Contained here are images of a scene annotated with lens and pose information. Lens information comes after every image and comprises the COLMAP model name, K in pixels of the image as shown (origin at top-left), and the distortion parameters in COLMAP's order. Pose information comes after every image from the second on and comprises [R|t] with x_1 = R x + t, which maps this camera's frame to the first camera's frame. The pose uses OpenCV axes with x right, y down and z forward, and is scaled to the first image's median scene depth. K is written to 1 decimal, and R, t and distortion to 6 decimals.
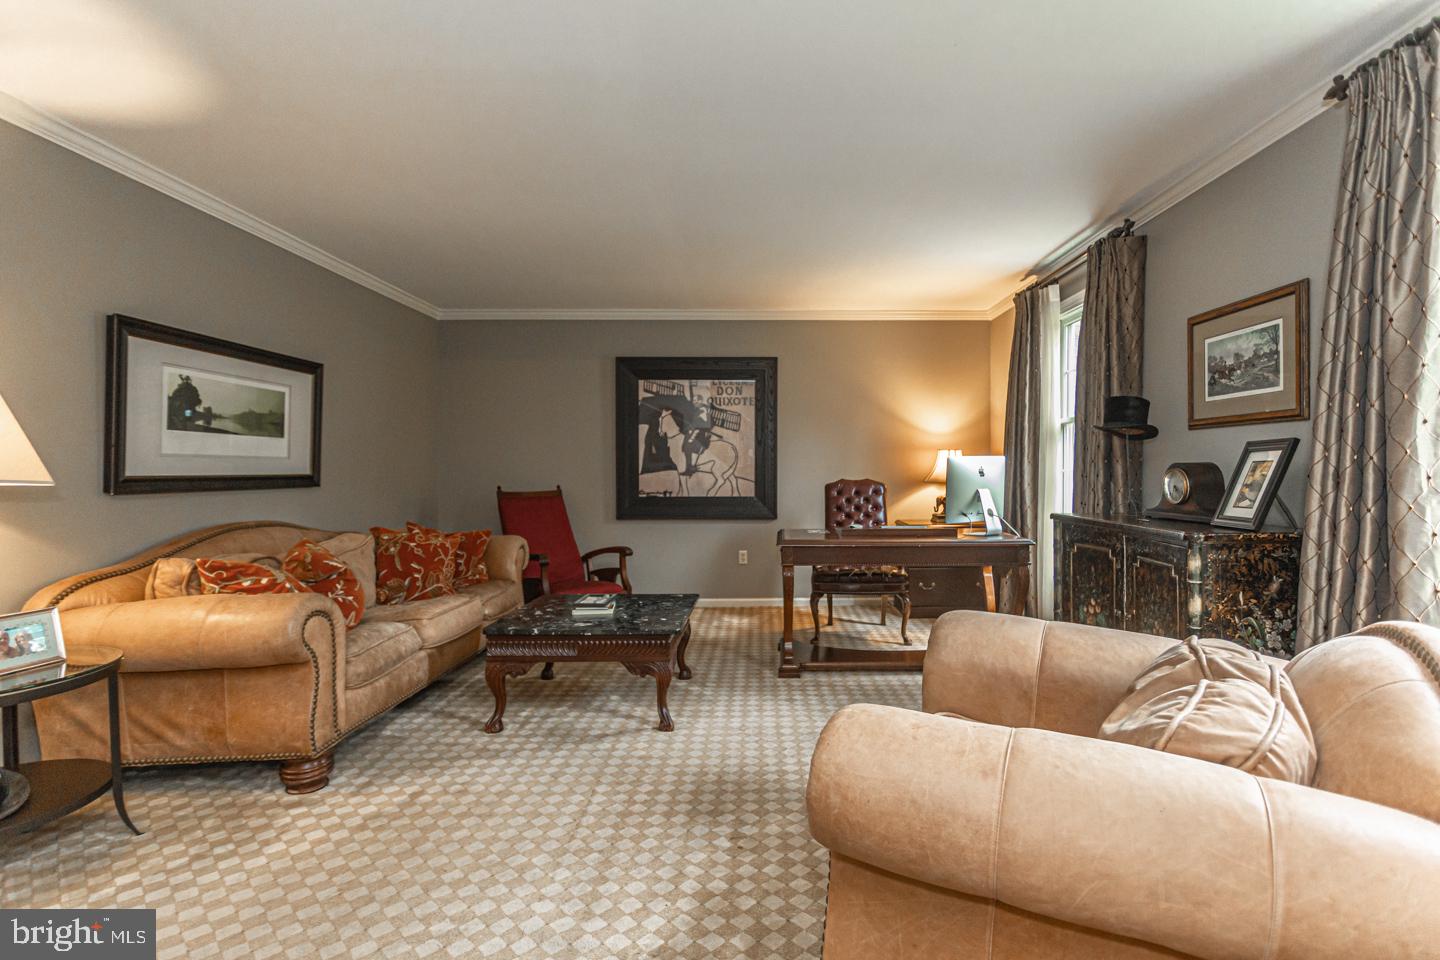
lens RADIAL K [[689.9, 0, 728.6], [0, 689.9, 477.7], [0, 0, 1]] dist [-0.000818, 0.000796]
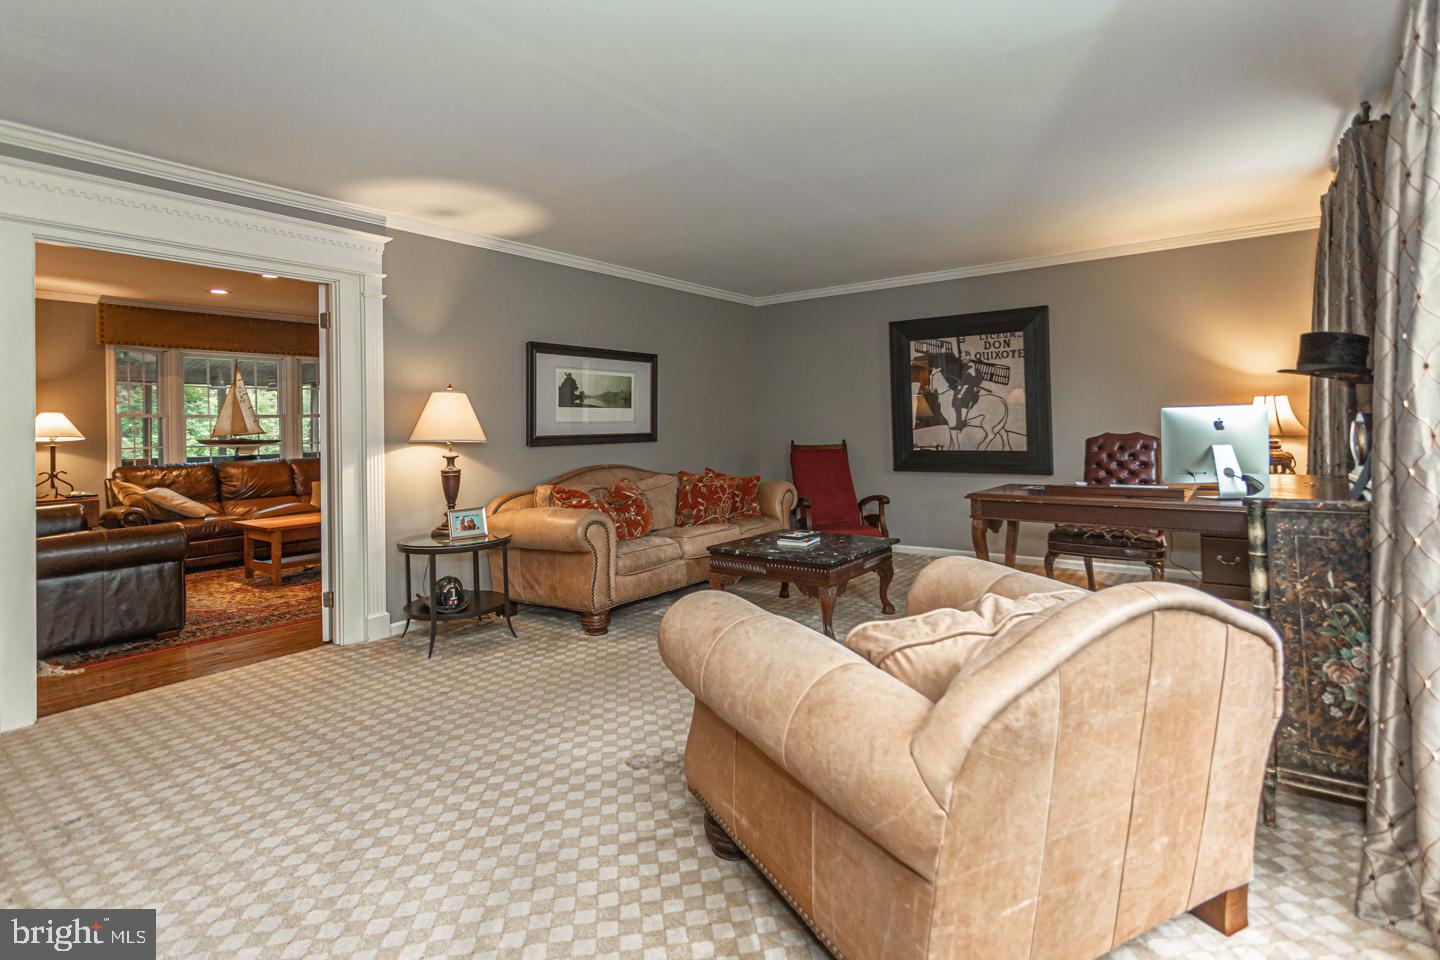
lens RADIAL K [[702.6, 0, 701.1], [0, 702.6, 423.8], [0, 0, 1]] dist [-0.001975, 0.000179]
pose [[0.785340, -0.015374, -0.618874, 0.377786], [0.010671, 0.999879, -0.011297, -0.006059], [0.618973, 0.002268, 0.785409, -0.075400]]
